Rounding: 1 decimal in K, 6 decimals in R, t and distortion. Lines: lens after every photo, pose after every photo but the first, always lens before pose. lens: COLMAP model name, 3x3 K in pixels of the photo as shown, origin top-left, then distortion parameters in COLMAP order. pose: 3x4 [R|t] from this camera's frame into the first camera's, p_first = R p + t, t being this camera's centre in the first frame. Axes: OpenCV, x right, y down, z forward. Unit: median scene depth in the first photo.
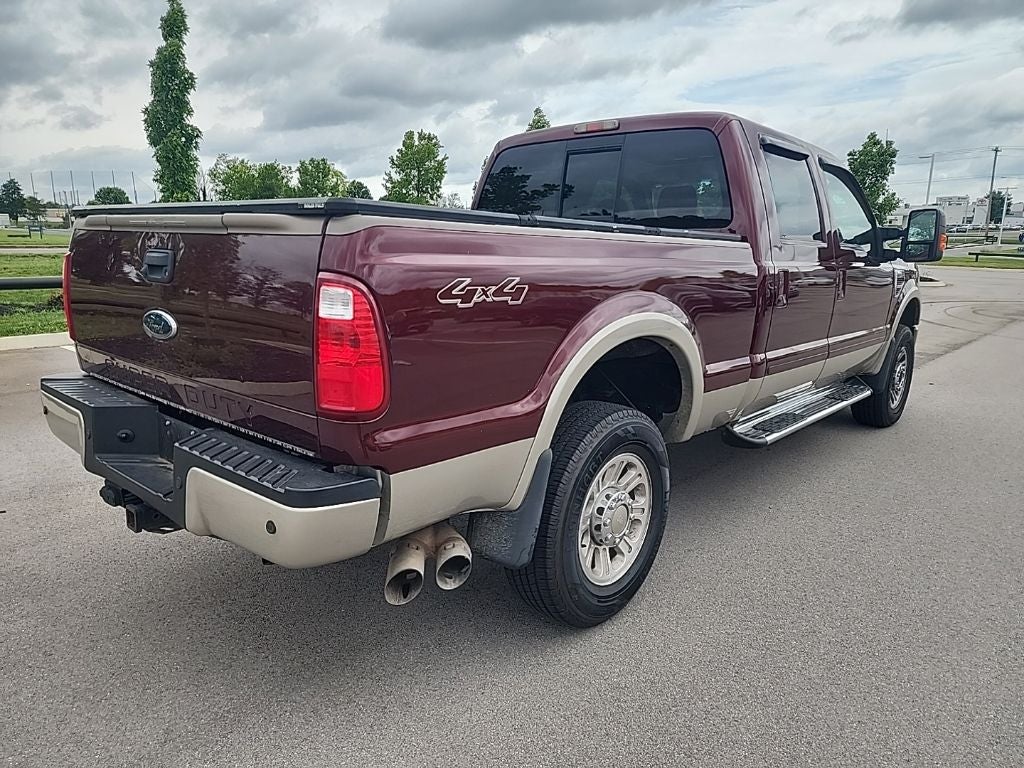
lens RADIAL K [[699.0, 0, 499.2], [0, 699.0, 380.9], [0, 0, 1]] dist [0.063817, -0.062241]
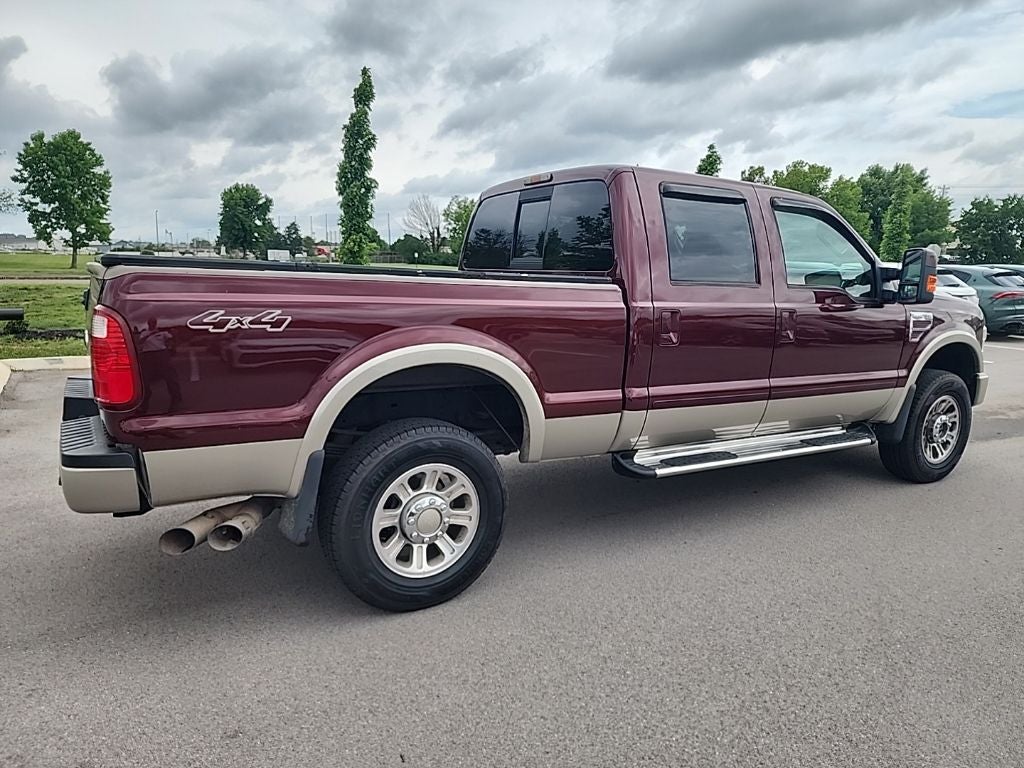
lens RADIAL K [[713.7, 0, 504.2], [0, 713.7, 378.2], [0, 0, 1]] dist [0.067946, -0.072744]
pose [[0.951489, 0.045478, -0.304302, 0.032725], [-0.061151, 0.997237, -0.042170, 0.000224], [0.301544, 0.058733, 0.951642, -0.004792]]
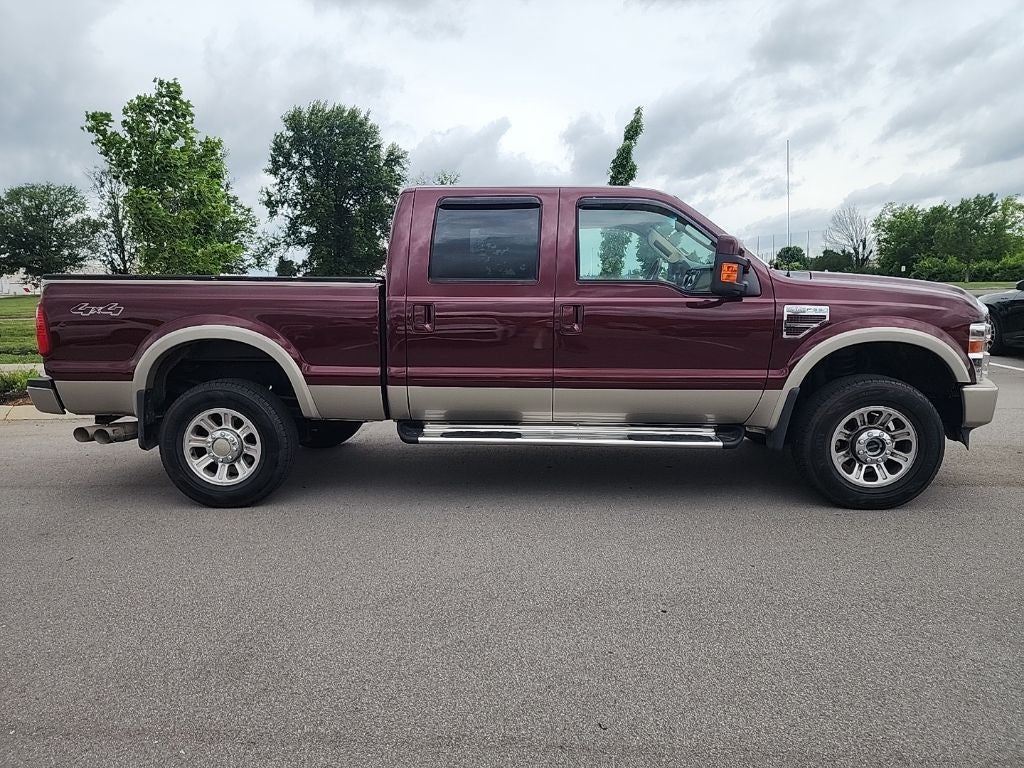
lens RADIAL K [[713.7, 0, 504.2], [0, 713.7, 378.2], [0, 0, 1]] dist [0.067946, -0.072744]
pose [[0.587675, 0.064261, -0.806541, 0.120710], [-0.129664, 0.991437, -0.015485, -0.002160], [0.798639, 0.113679, 0.590976, 0.033992]]
